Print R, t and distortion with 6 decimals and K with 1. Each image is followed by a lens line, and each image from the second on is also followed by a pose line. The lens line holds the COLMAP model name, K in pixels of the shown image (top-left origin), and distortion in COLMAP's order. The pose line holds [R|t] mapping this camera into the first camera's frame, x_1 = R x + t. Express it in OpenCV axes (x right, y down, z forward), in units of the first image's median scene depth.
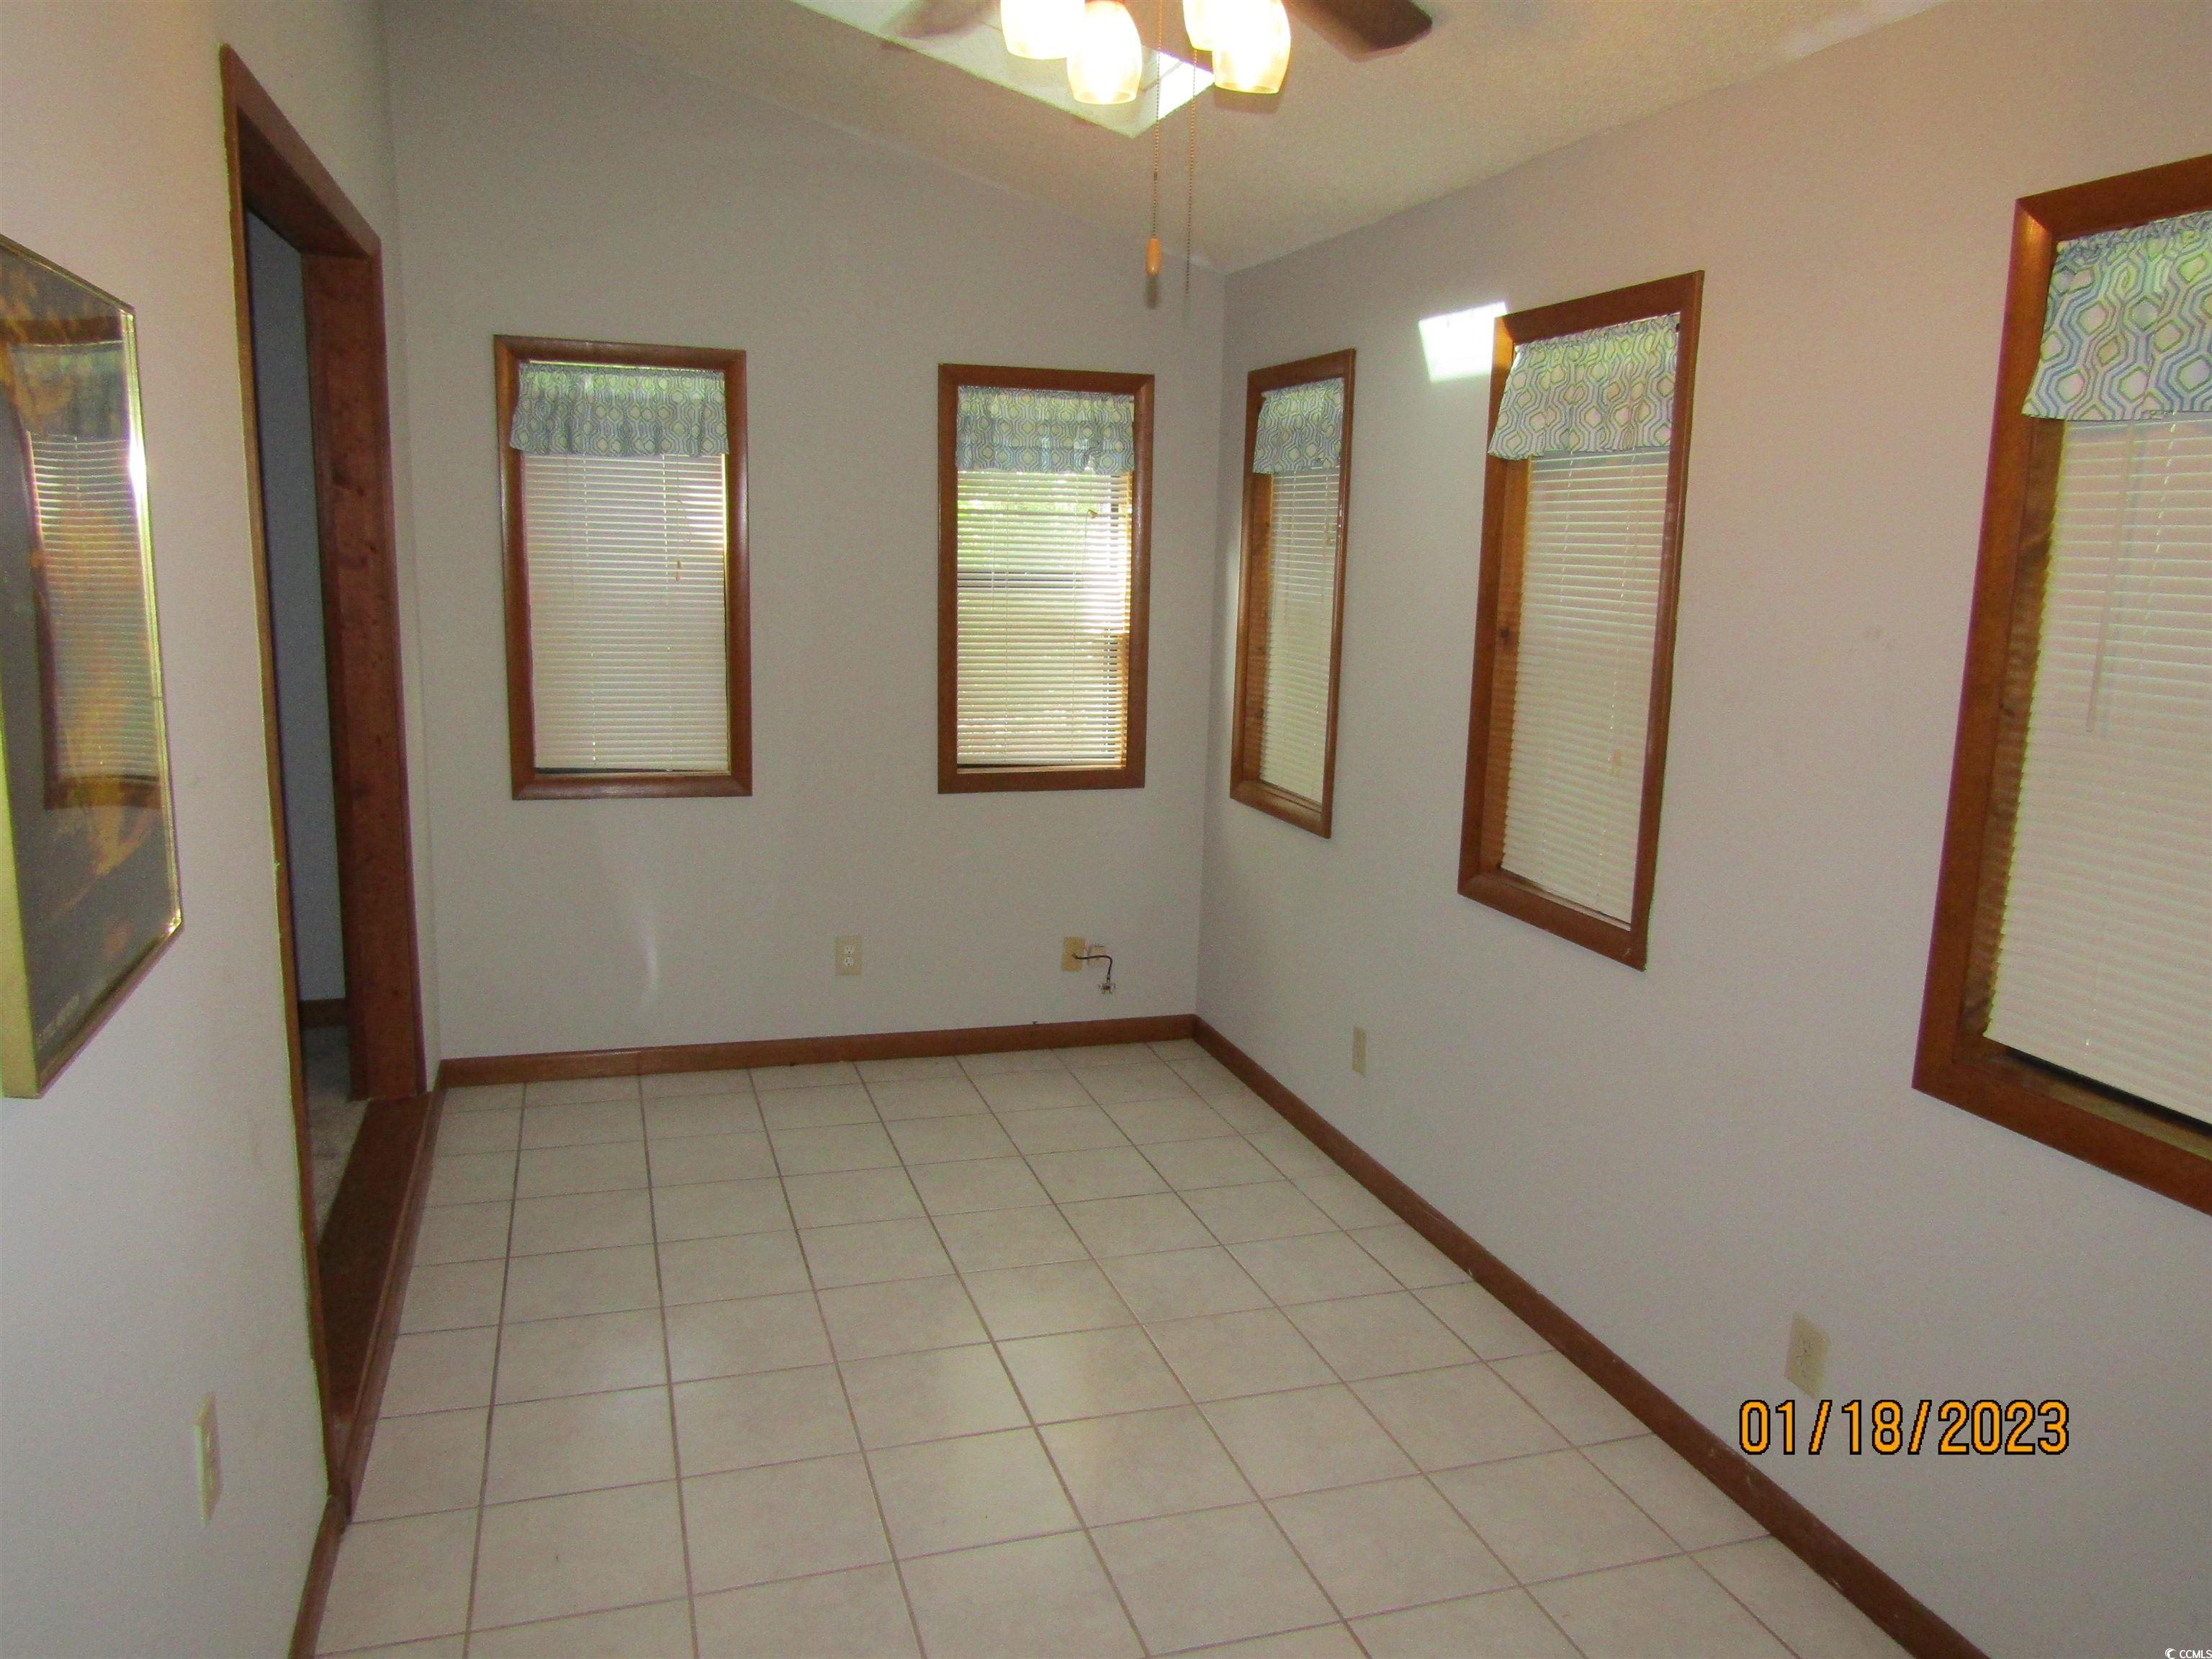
lens RADIAL K [[1557.1, 0, 1111.3], [0, 1557.1, 842.9], [0, 0, 1]] dist [-0.013338, 0.001327]
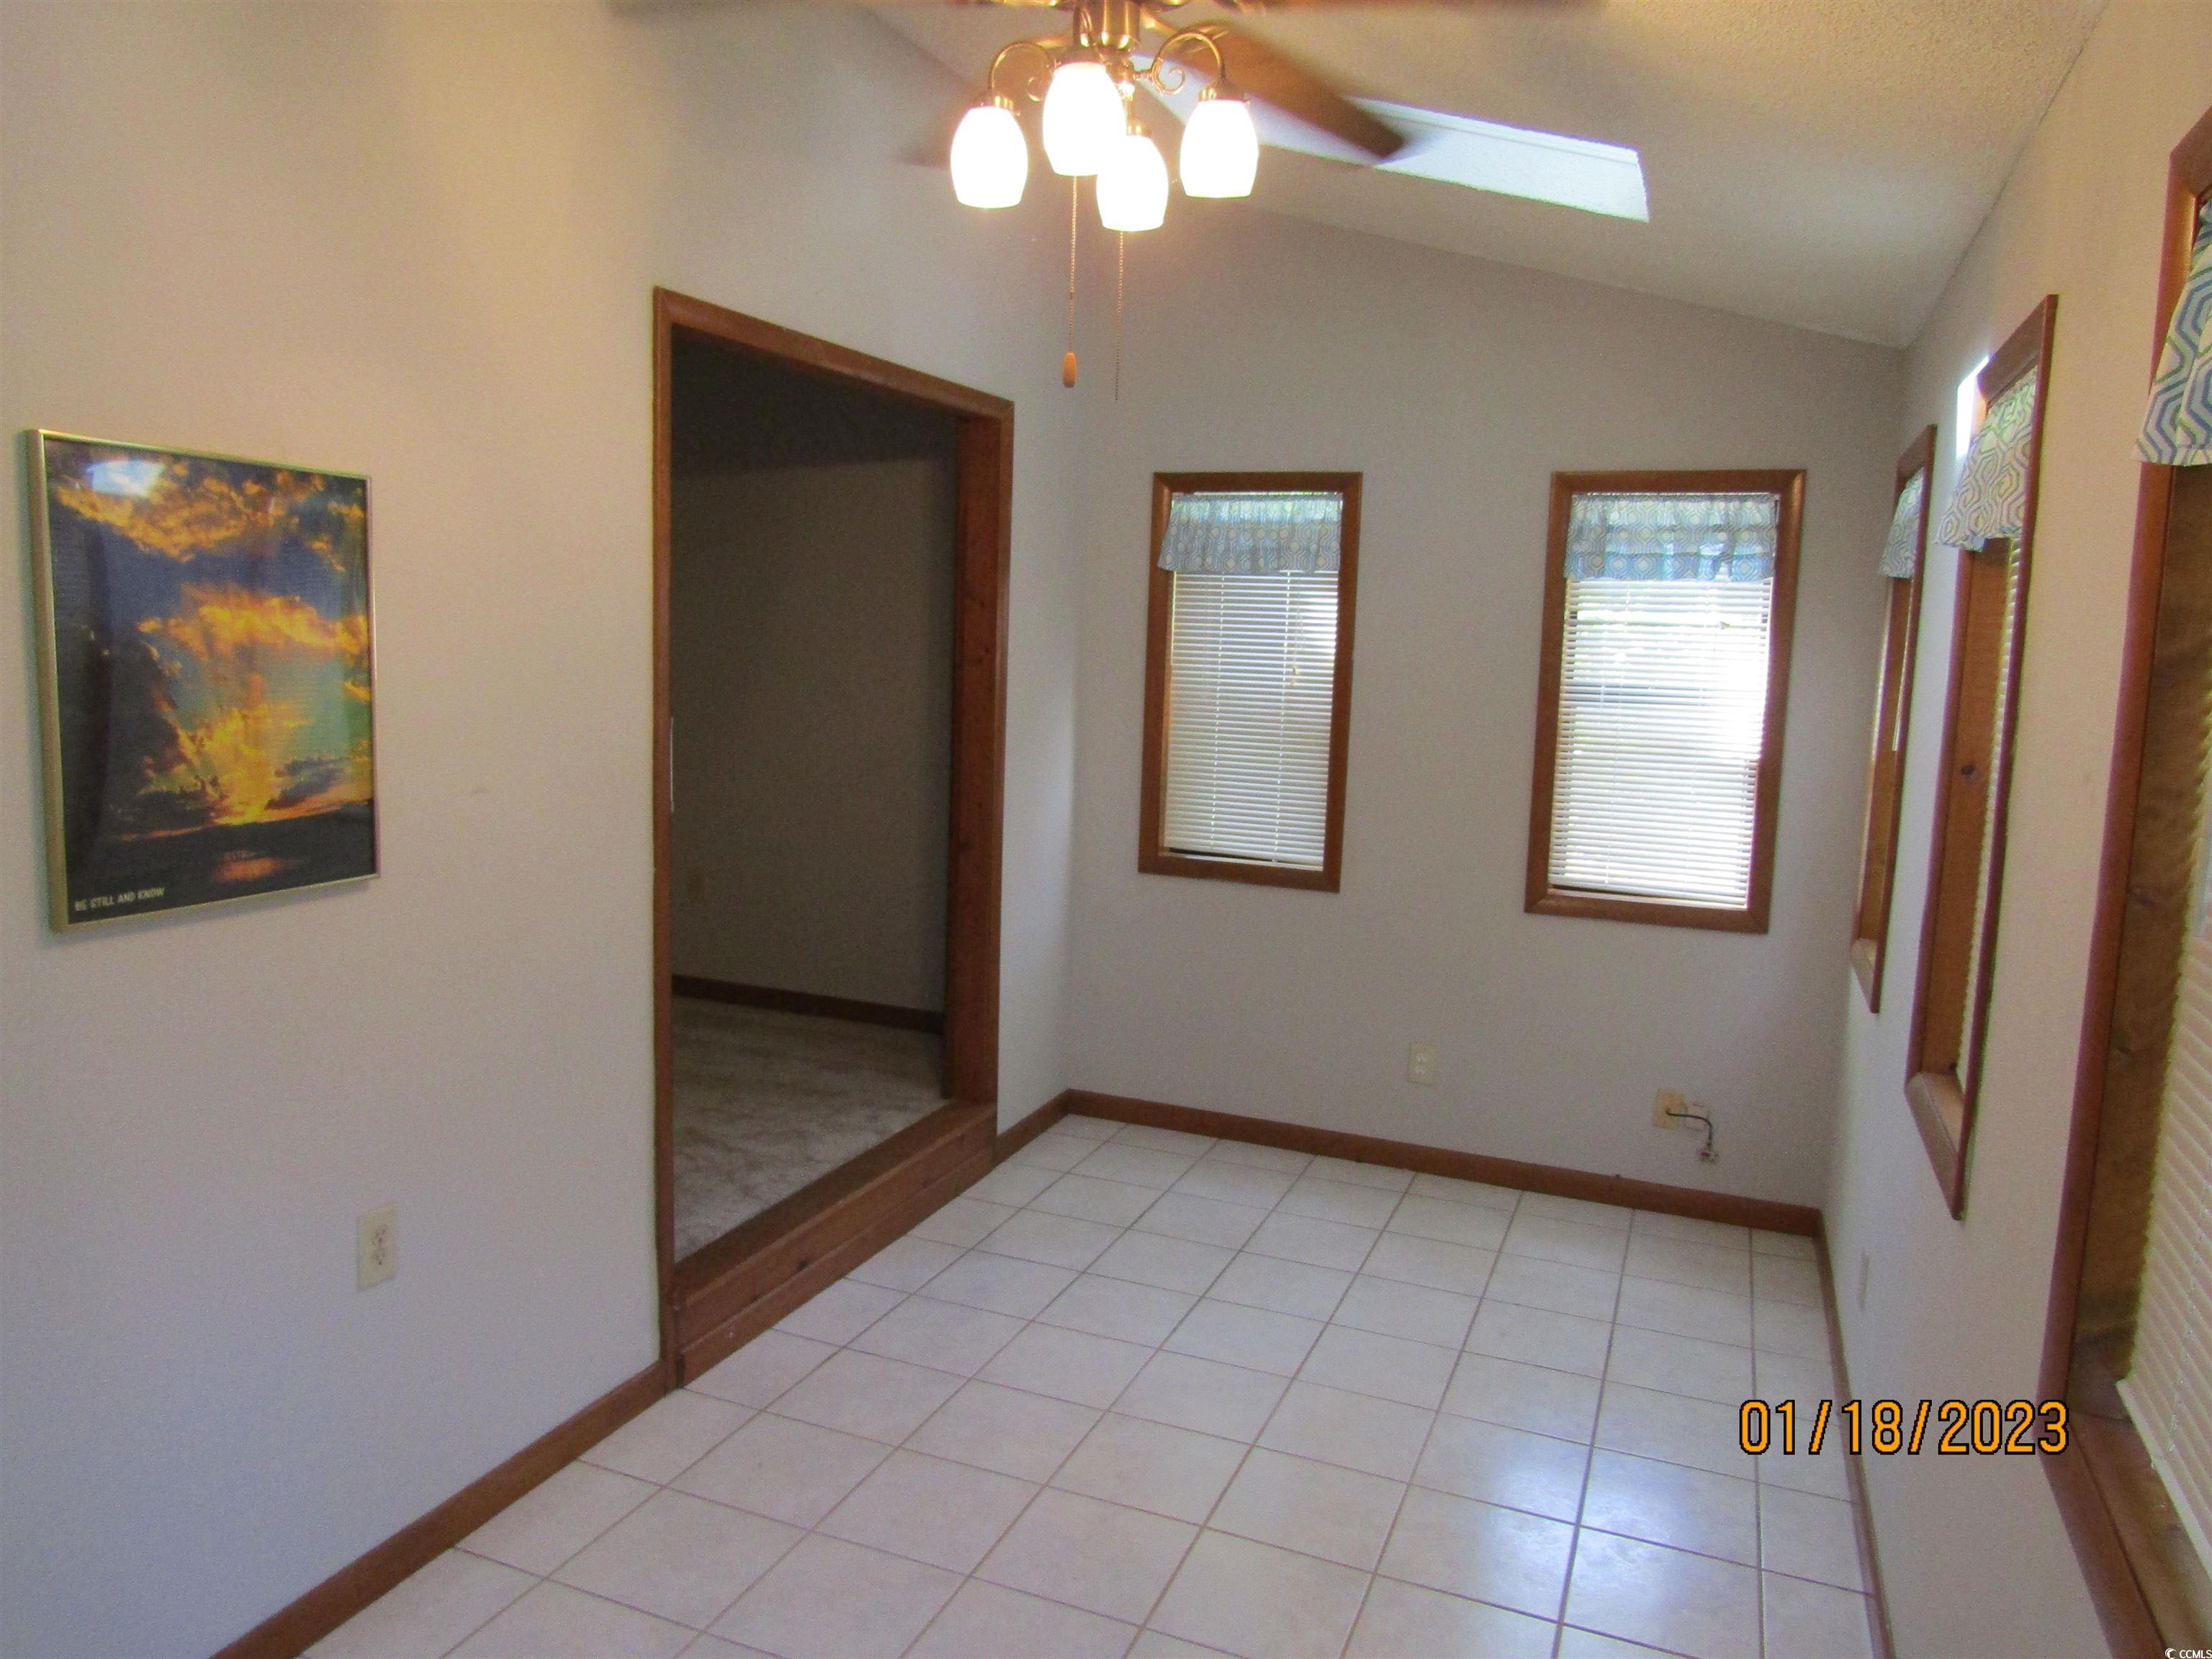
lens RADIAL K [[1557.1, 0, 1111.3], [0, 1557.1, 842.9], [0, 0, 1]] dist [-0.013338, 0.001327]
pose [[0.767847, 0.085211, -0.634941, 0.307249], [-0.136614, 0.990097, -0.032336, -0.008675], [0.625898, 0.111570, 0.771884, 0.096864]]
